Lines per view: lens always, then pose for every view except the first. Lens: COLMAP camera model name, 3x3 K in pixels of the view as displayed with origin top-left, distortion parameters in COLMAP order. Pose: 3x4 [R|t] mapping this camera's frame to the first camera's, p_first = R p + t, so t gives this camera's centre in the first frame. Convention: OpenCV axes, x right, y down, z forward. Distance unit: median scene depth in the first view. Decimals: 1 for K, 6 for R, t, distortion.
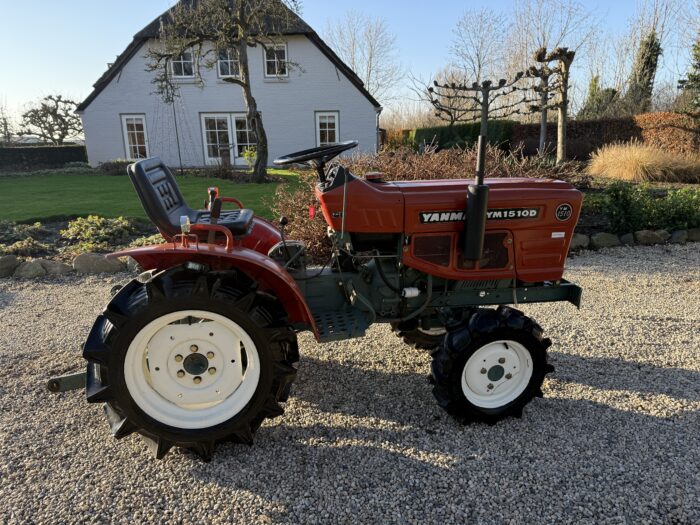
lens RADIAL K [[495.2, 0, 350.5], [0, 495.2, 266.8], [0, 0, 1]] dist [0.016135, -0.030866]
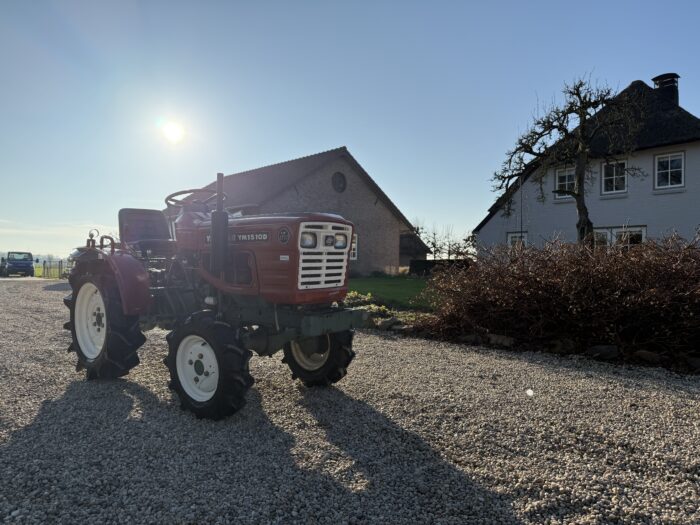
lens RADIAL K [[495.2, 0, 354.1], [0, 495.2, 258.7], [0, 0, 1]] dist [0.016135, -0.030866]
pose [[0.651123, 0.009992, -0.758906, 1.151347], [-0.210170, 0.963185, -0.167639, 0.072846], [0.729292, 0.268653, 0.629252, 0.387239]]
